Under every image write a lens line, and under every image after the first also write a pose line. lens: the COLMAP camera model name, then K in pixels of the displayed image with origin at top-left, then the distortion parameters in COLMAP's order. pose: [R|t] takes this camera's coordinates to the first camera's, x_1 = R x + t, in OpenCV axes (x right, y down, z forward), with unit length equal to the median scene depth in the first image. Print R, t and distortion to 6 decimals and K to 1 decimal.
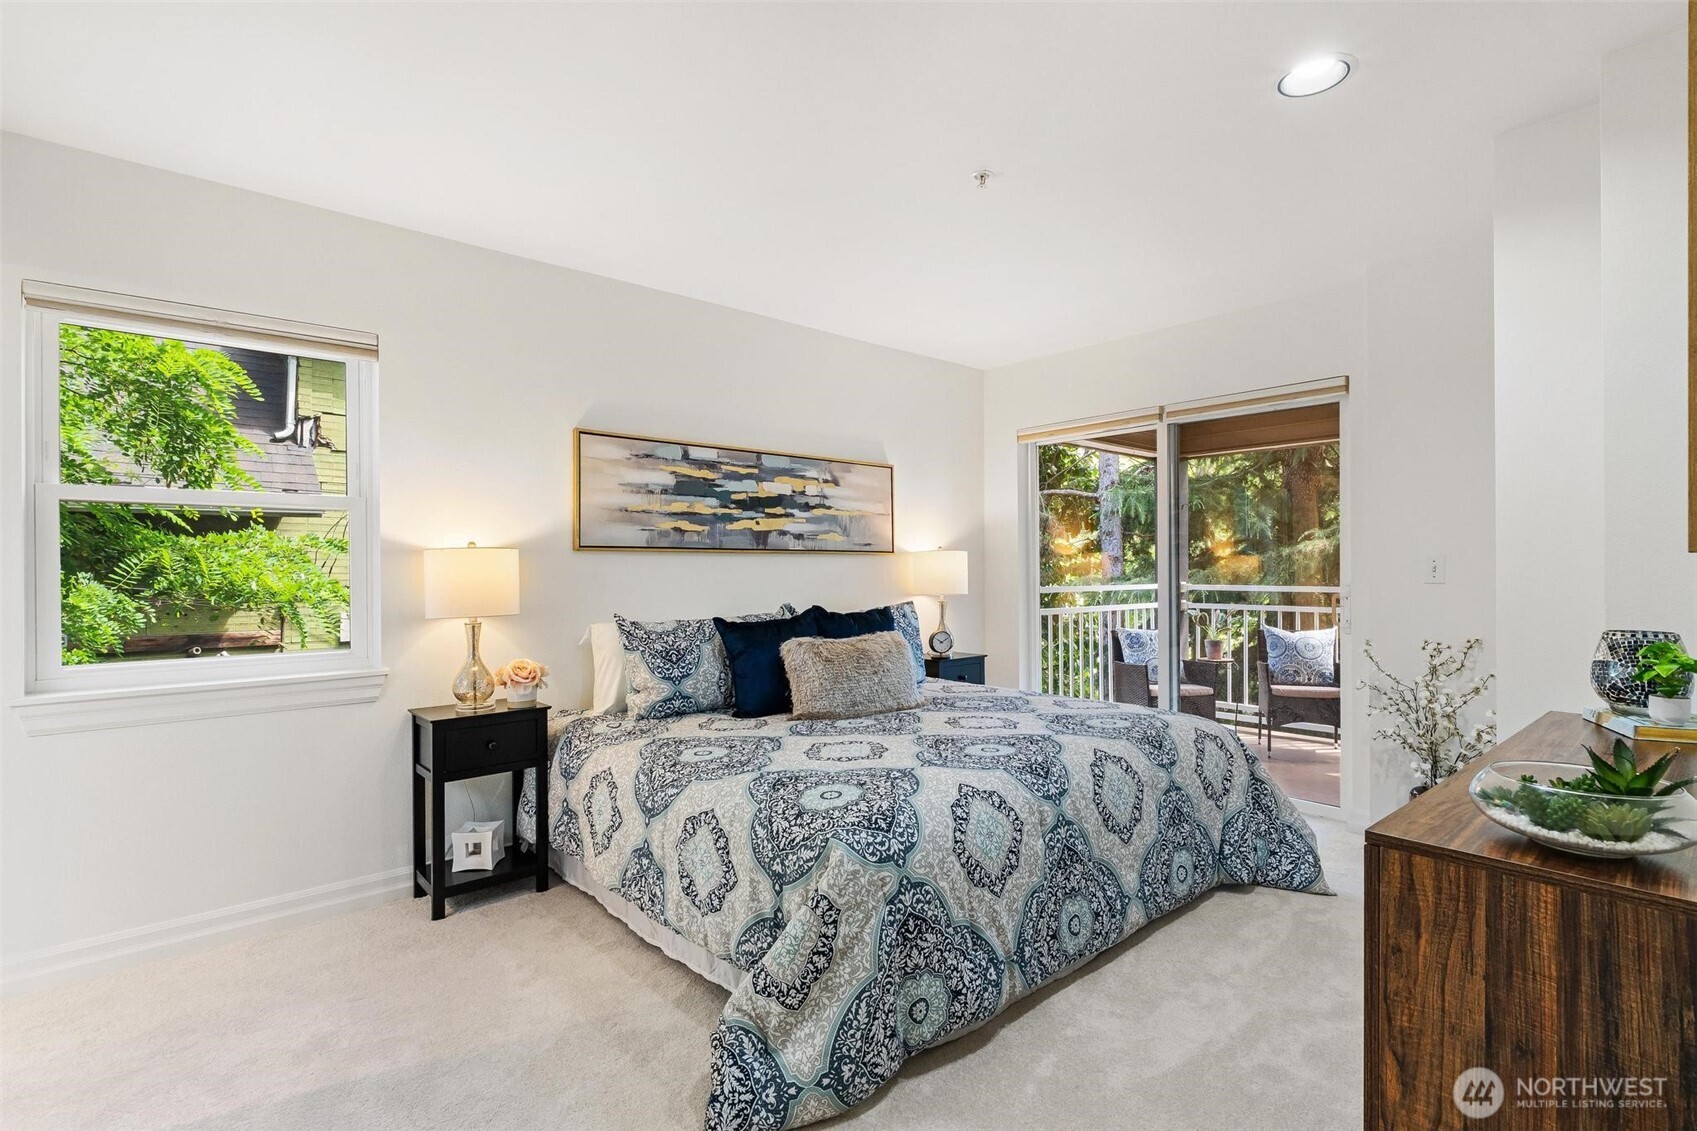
lens RADIAL K [[816.5, 0, 861.9], [0, 816.5, 563.4], [0, 0, 1]] dist [0.001731, 0.000239]
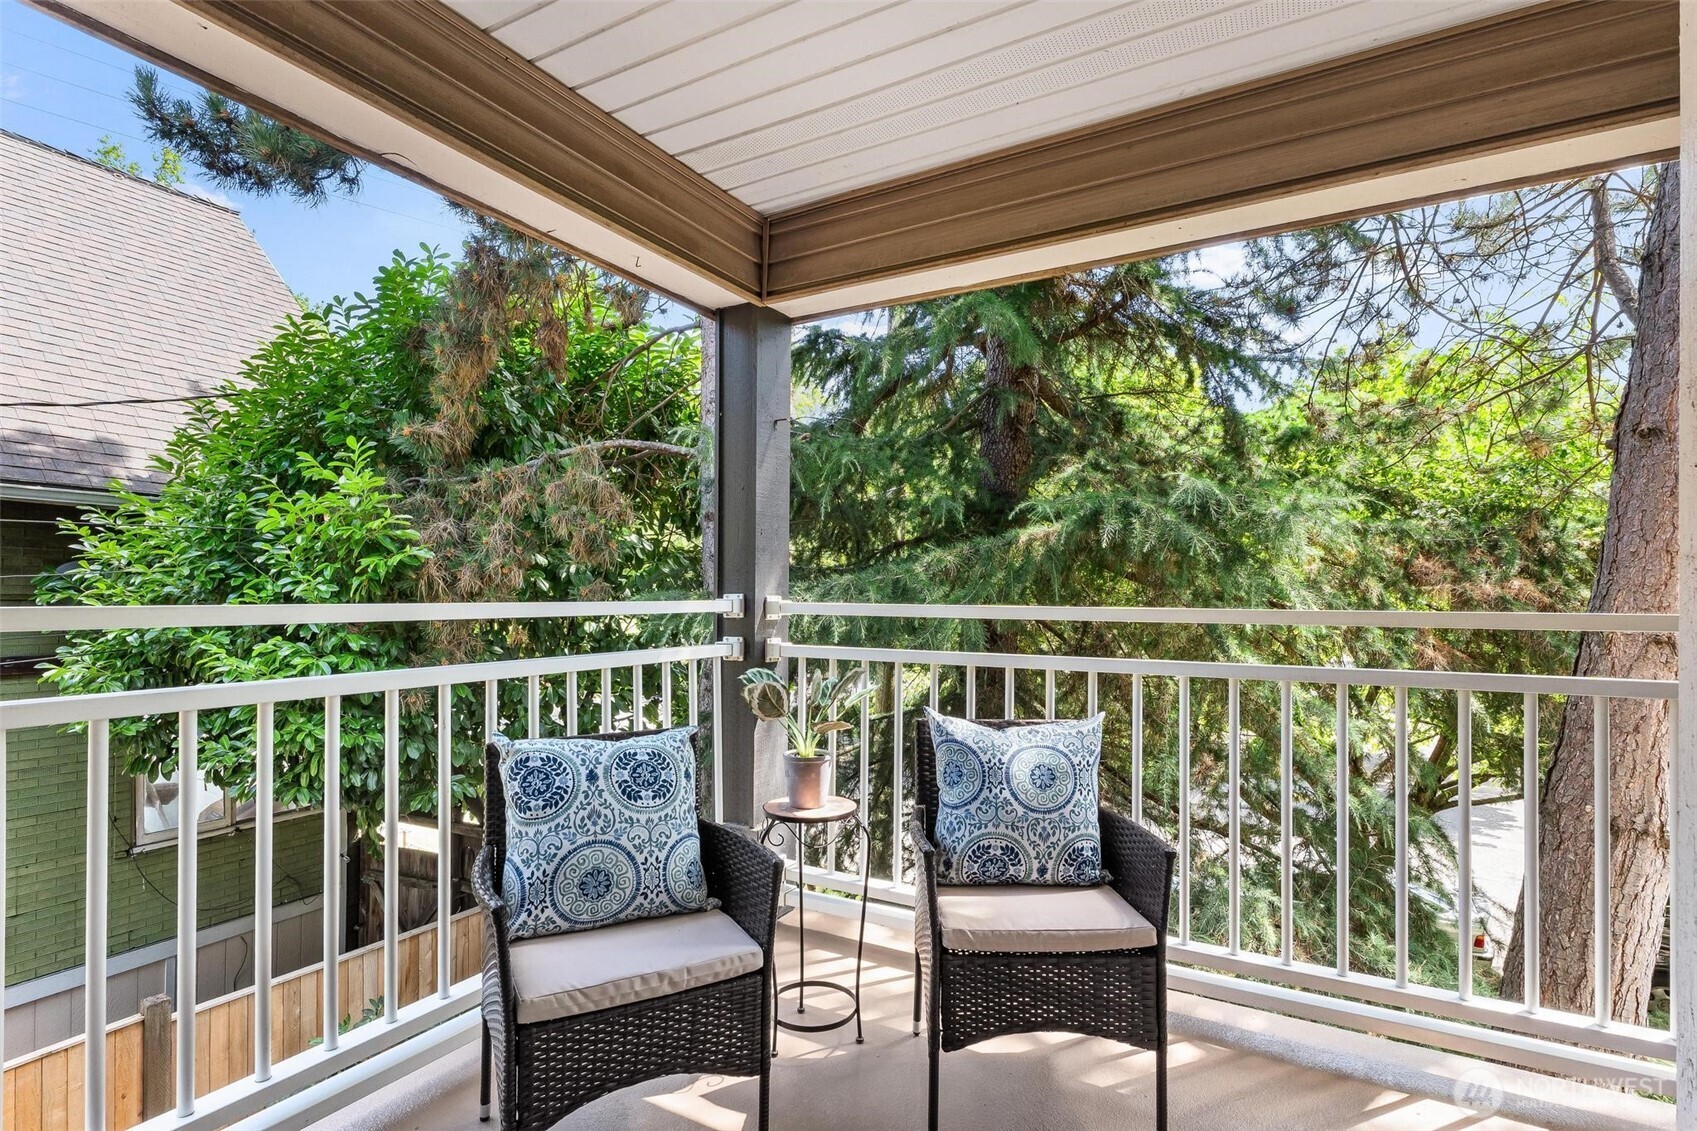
lens RADIAL K [[815.7, 0, 864.8], [0, 815.7, 577.1], [0, 0, 1]] dist [-0.000867, -0.000347]
pose [[0.944041, 0.017169, 0.329381, 0.331304], [-0.012113, 0.999775, -0.017396, 0.020658], [-0.329605, 0.012433, 0.944037, 0.641639]]
